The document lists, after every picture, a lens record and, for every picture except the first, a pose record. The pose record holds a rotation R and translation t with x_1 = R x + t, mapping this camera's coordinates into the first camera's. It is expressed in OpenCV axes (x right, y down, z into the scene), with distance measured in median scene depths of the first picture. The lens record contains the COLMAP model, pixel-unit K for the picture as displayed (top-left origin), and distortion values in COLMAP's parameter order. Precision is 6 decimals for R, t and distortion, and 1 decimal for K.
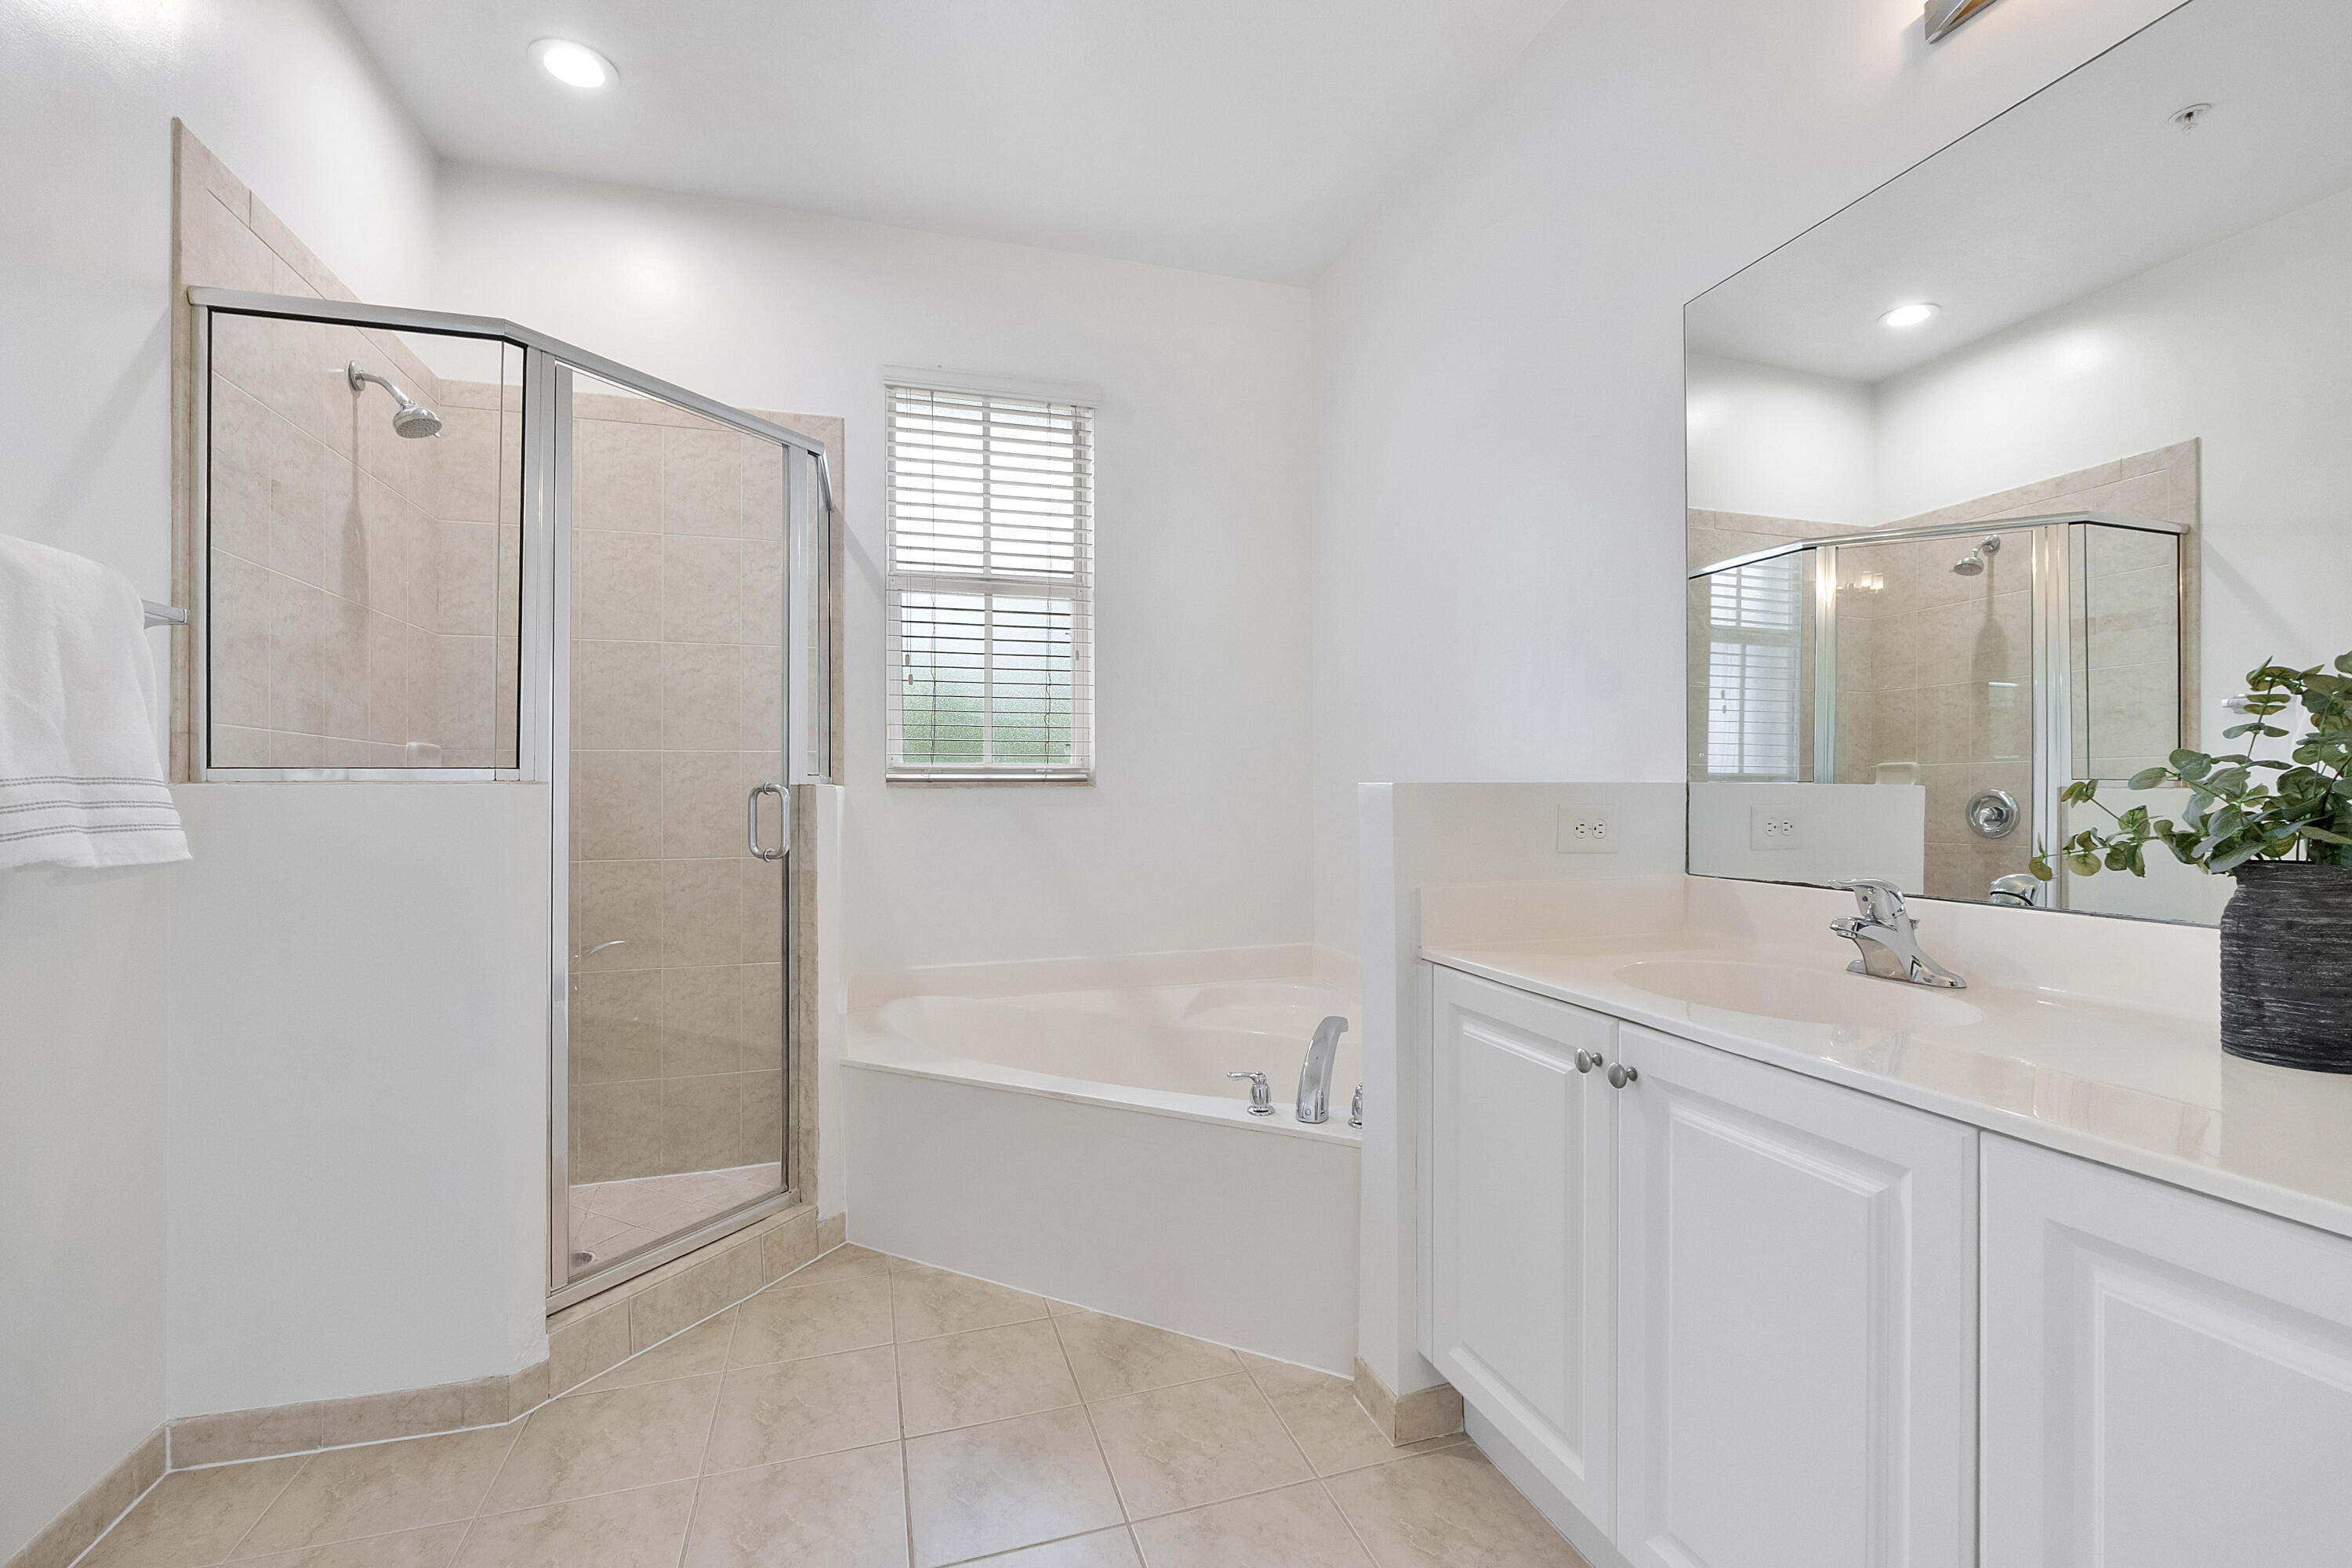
lens RADIAL K [[1009.3, 0, 1189.9], [0, 1009.3, 796.5], [0, 0, 1]] dist [-0.000005, -0.000993]
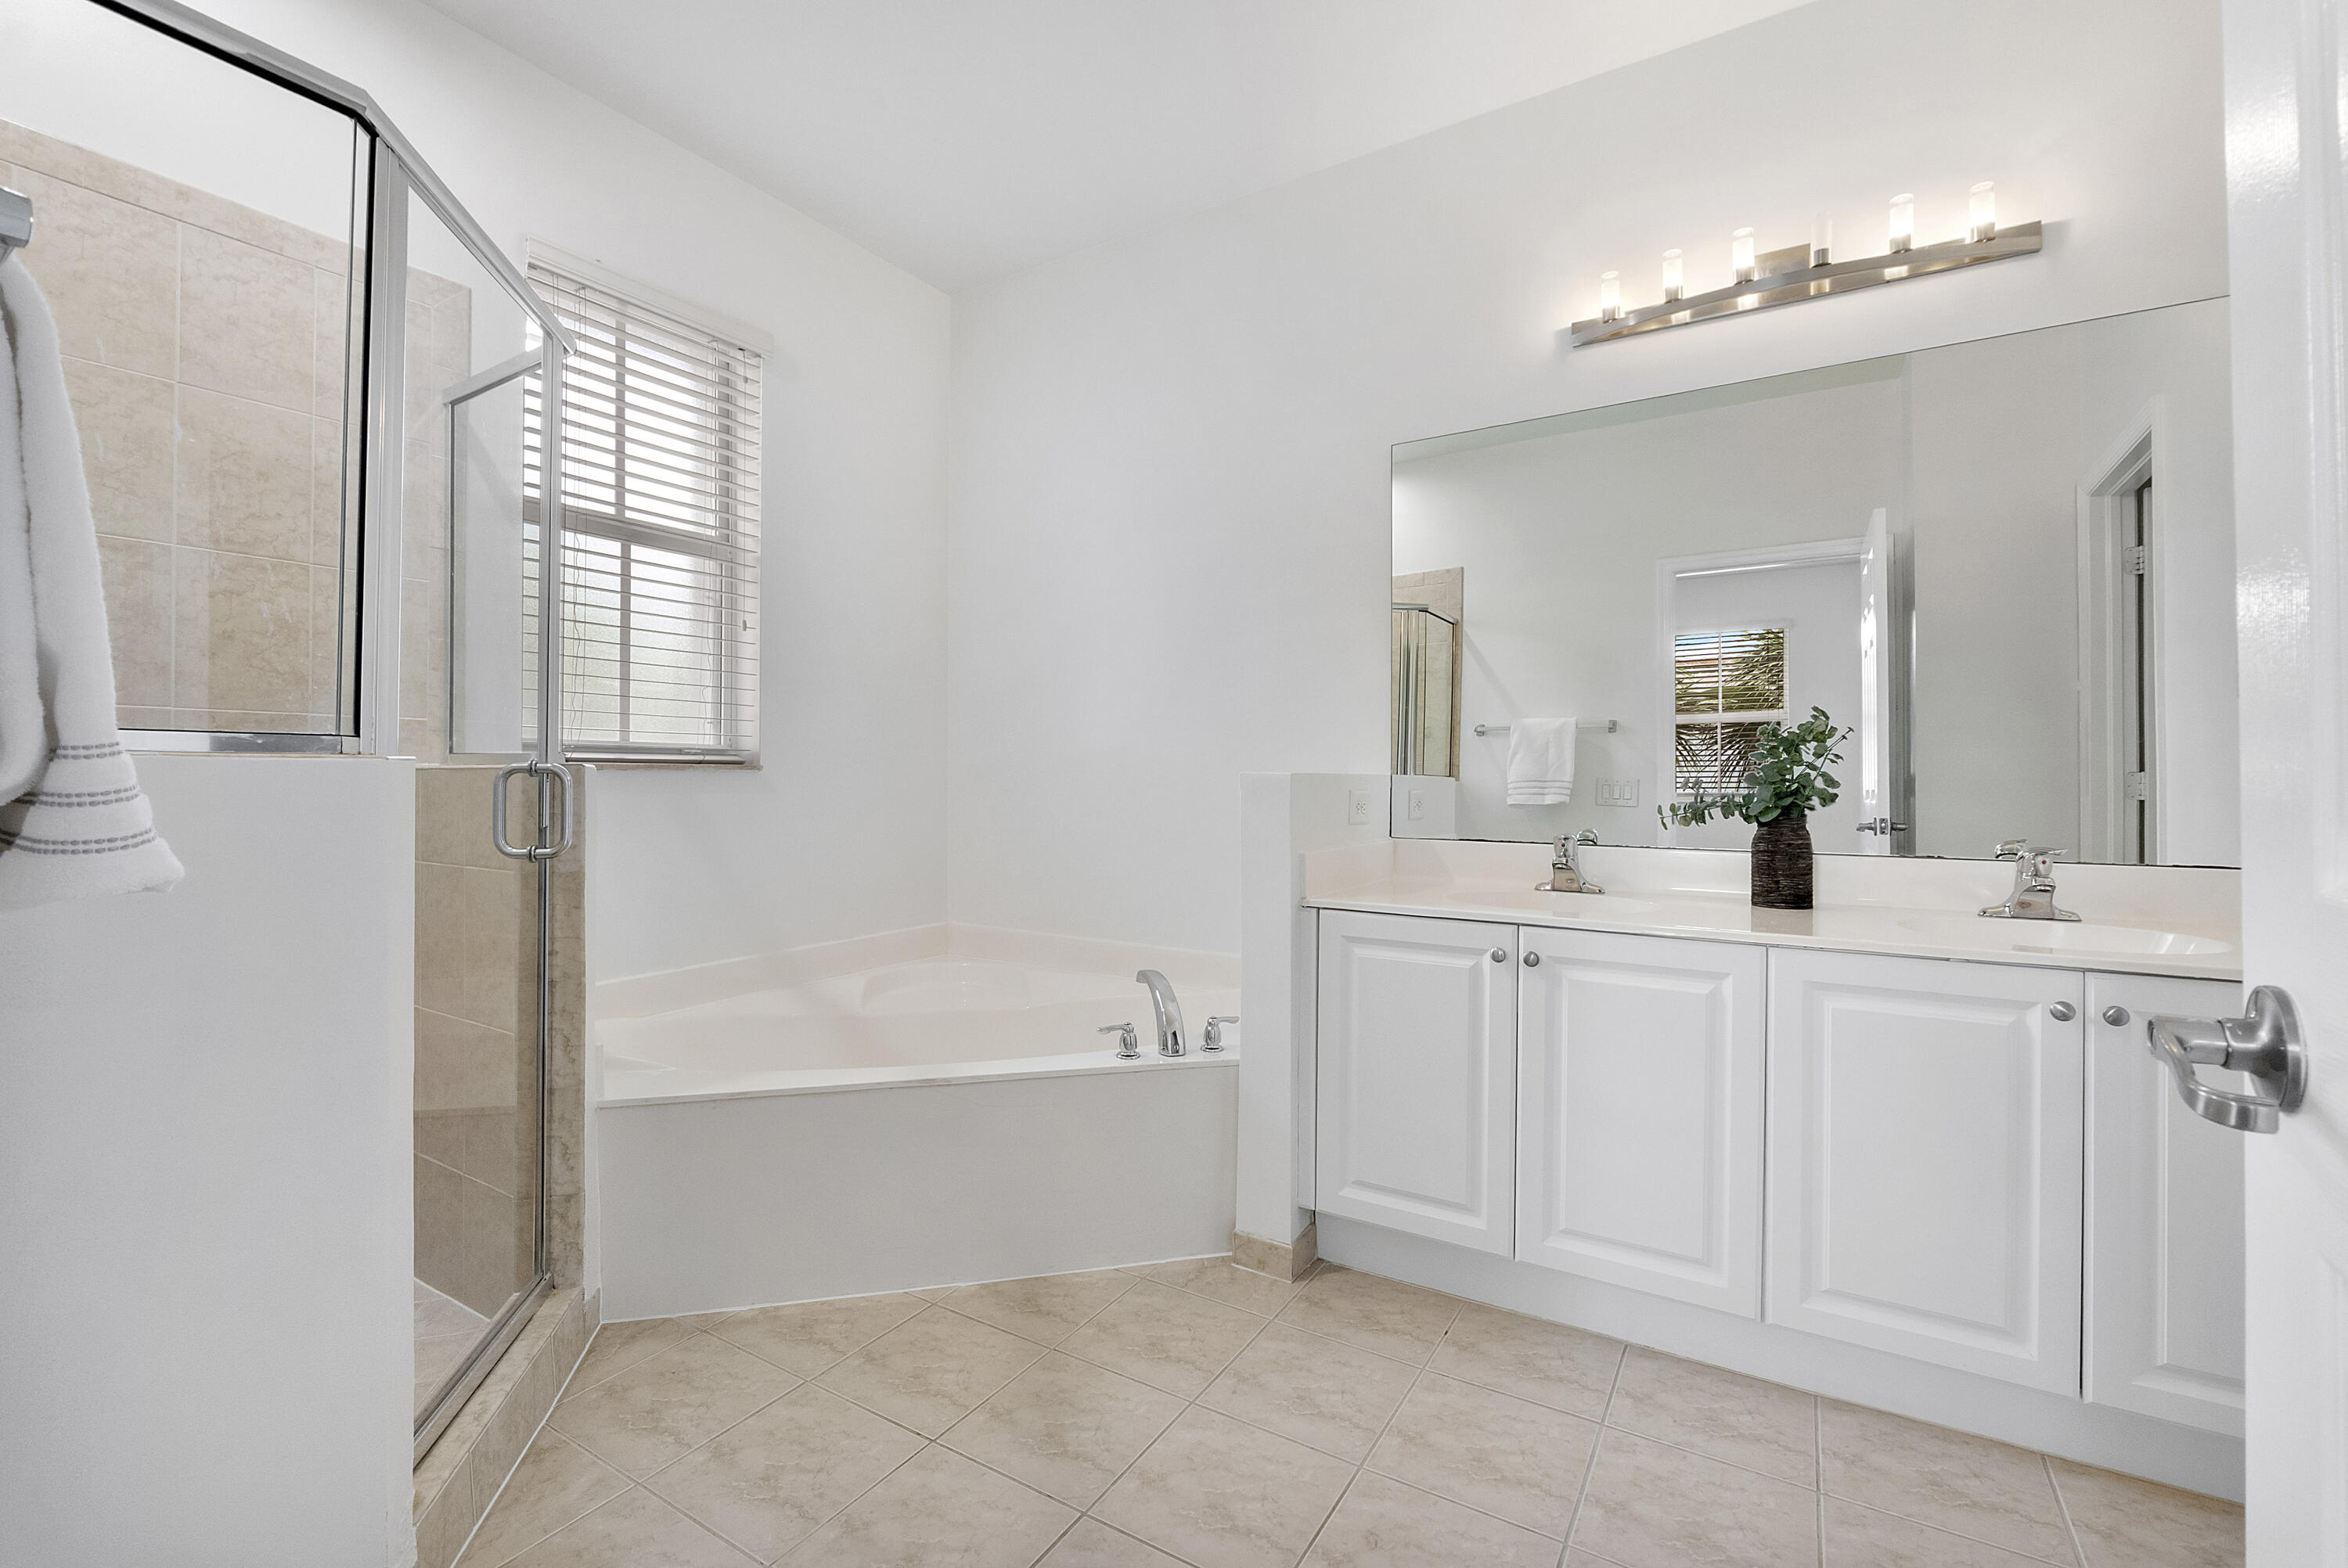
lens RADIAL K [[1006.2, 0, 1185.4], [0, 1006.2, 769.0], [0, 0, 1]] dist [0.002219, -0.002300]
pose [[0.754229, 0.014460, 0.656452, -0.599468], [-0.008544, 0.999889, -0.012208, -0.002938], [-0.656555, 0.003599, 0.754269, 0.081876]]
